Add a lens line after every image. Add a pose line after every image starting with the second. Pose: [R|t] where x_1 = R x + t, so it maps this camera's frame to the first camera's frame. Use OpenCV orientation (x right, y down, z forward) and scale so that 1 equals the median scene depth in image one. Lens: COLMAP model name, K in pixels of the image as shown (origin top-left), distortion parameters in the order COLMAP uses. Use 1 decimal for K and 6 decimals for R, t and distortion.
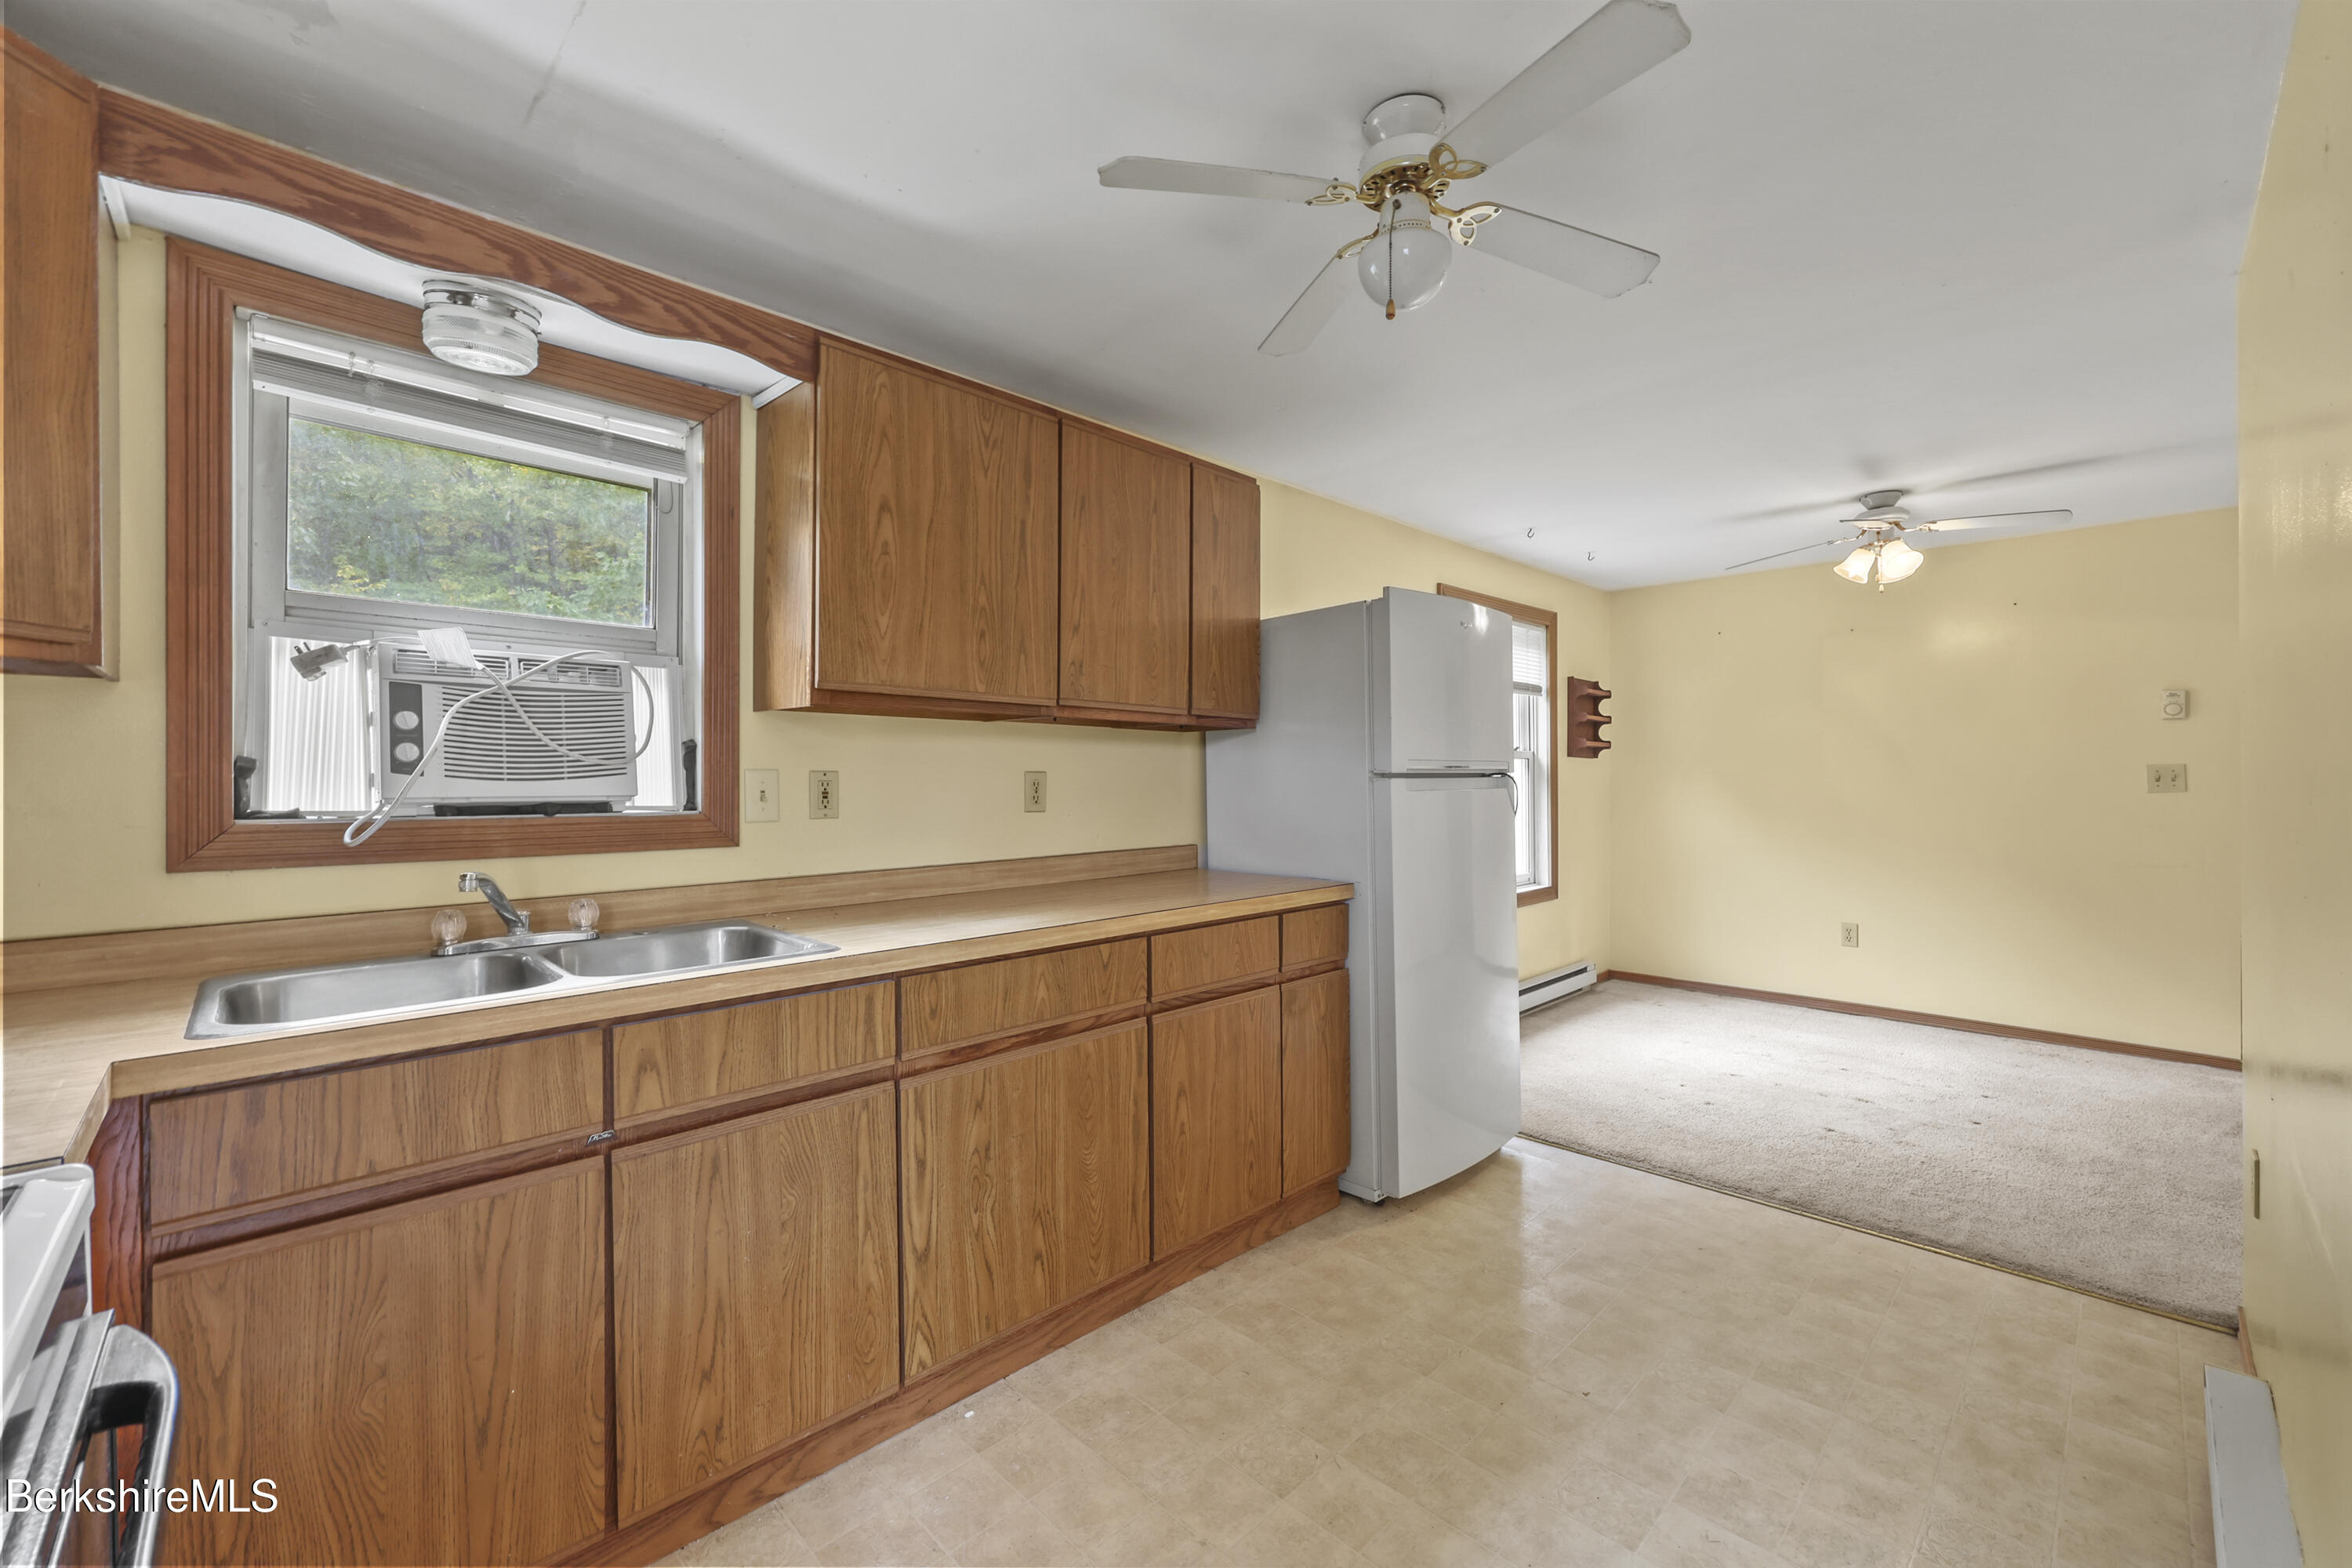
lens RADIAL K [[946.7, 0, 1161.4], [0, 946.7, 776.4], [0, 0, 1]] dist [-0.008989, -0.000243]
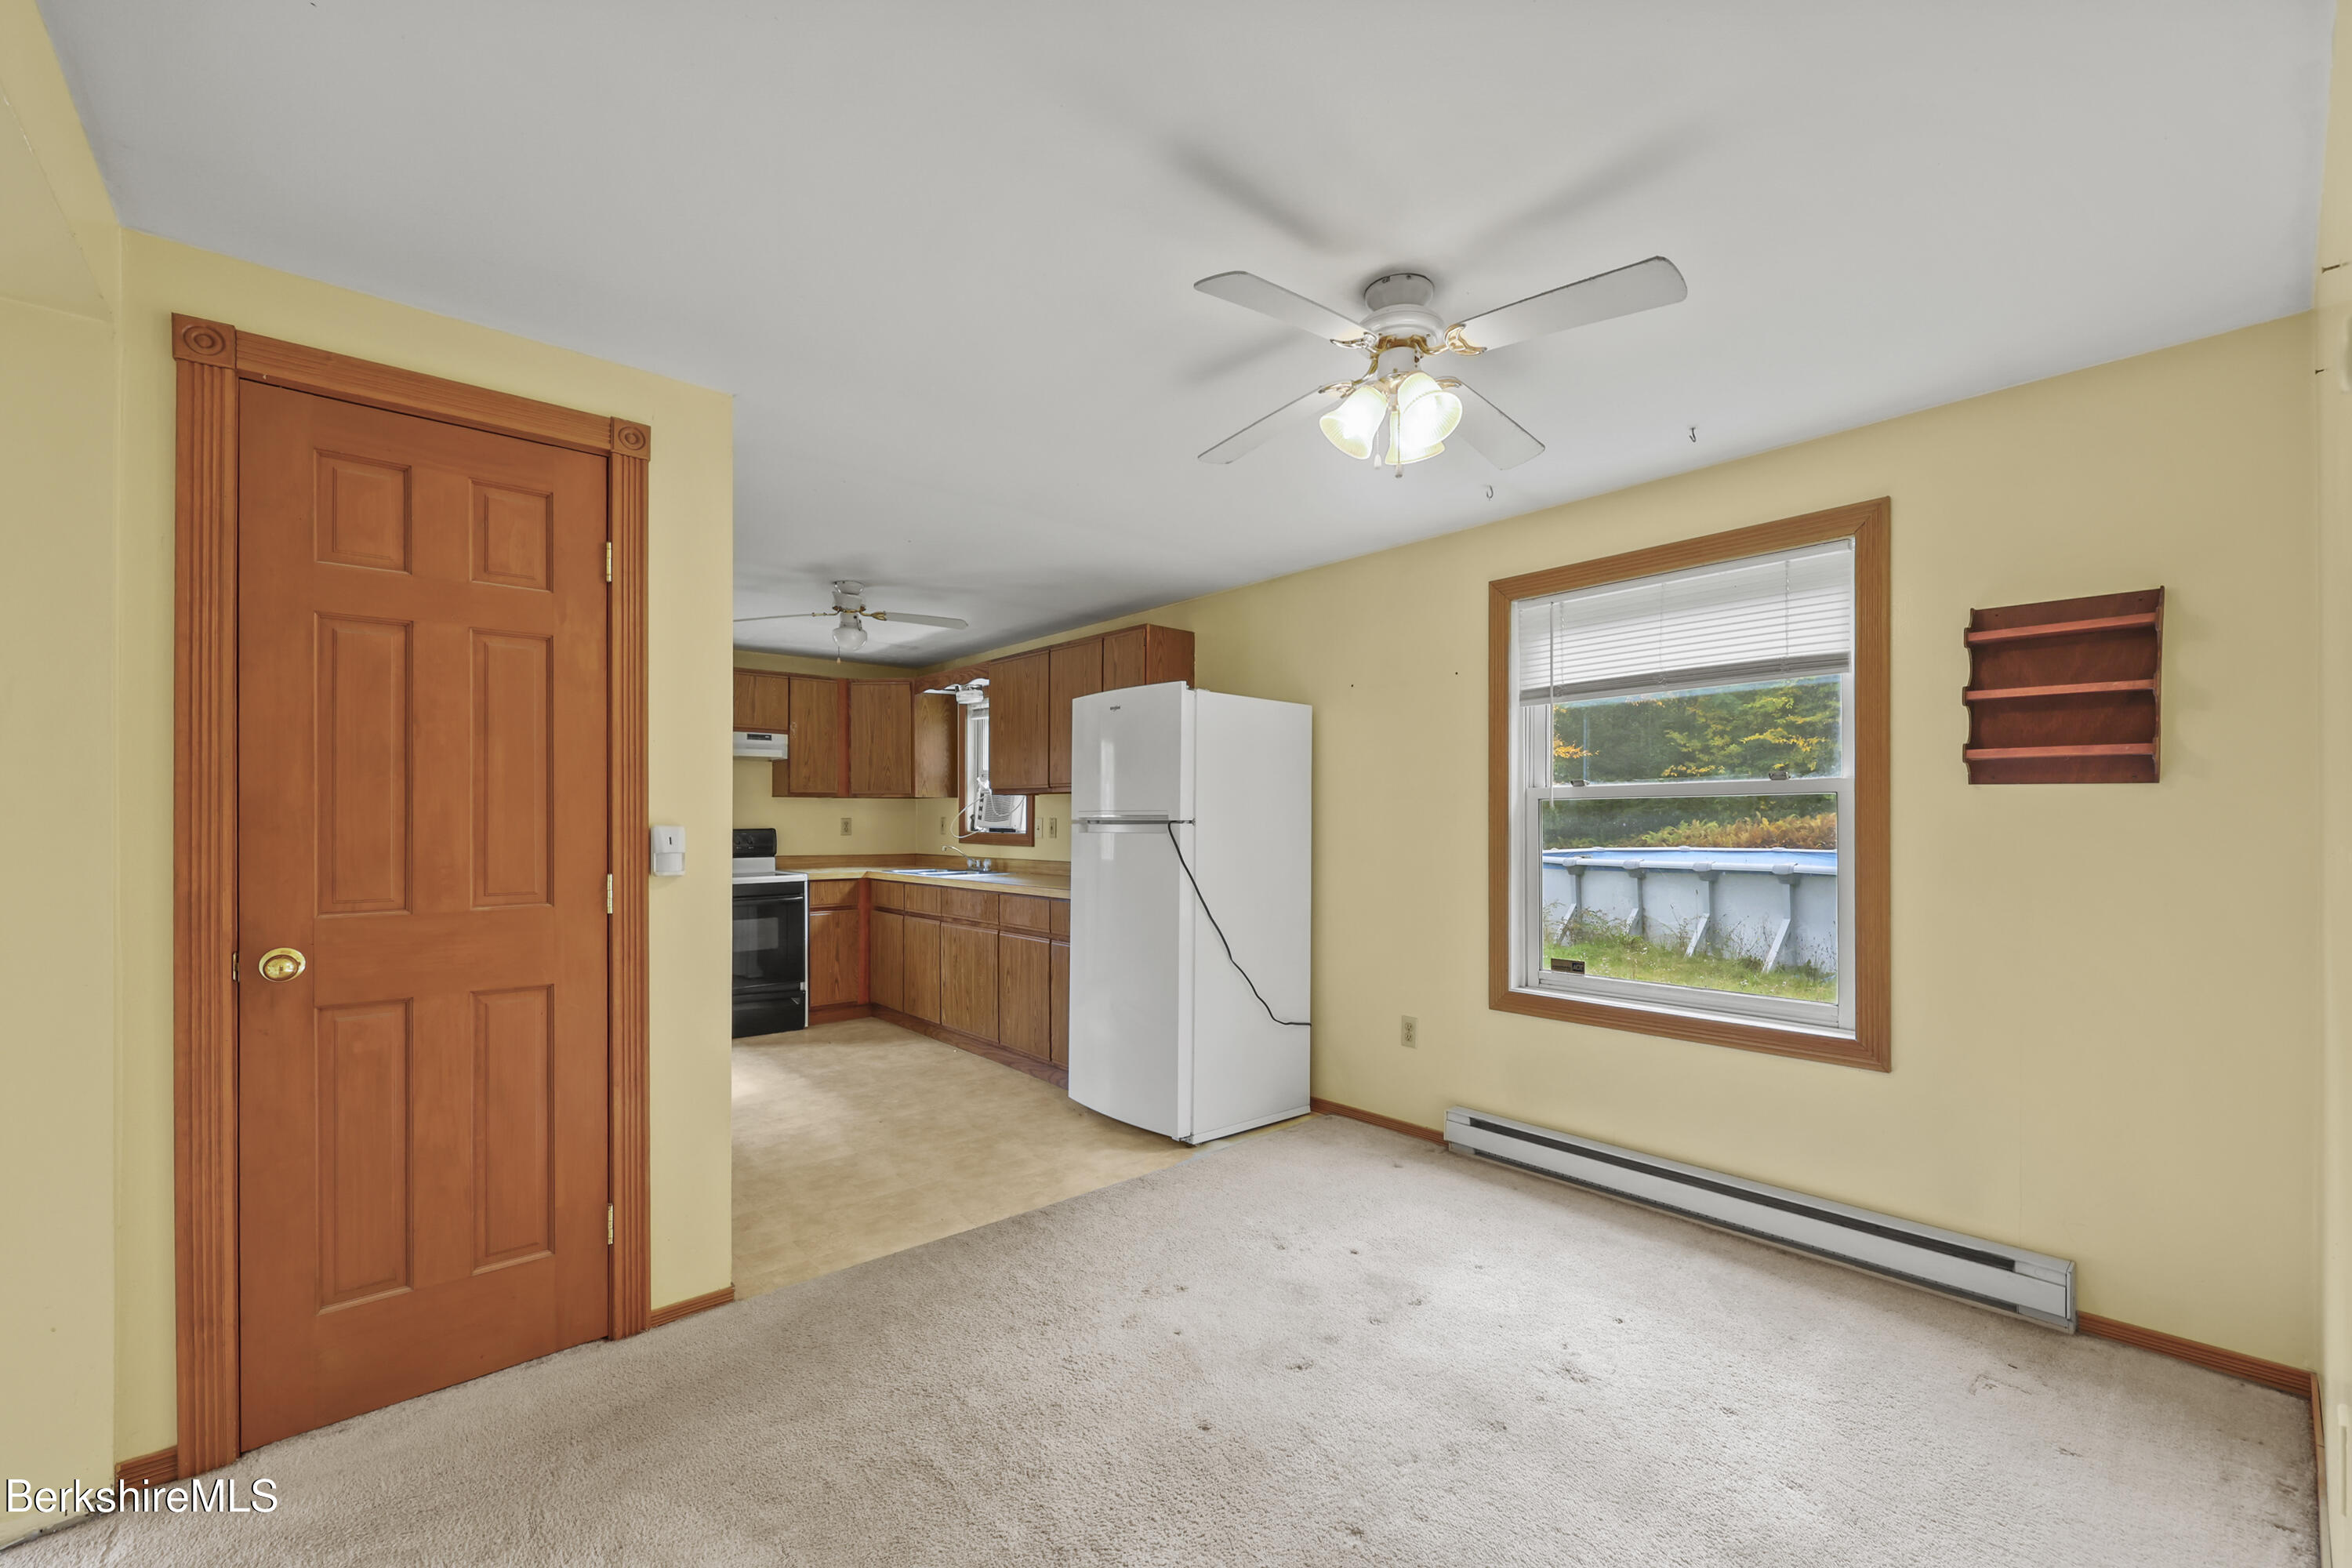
lens RADIAL K [[946.7, 0, 1175.9], [0, 946.7, 808.0], [0, 0, 1]] dist [-0.008989, -0.000243]
pose [[-0.047708, -0.003885, -0.998854, 2.115416], [0.005387, 0.999977, -0.004147, -0.021440], [0.998847, -0.005579, -0.047686, 1.477808]]
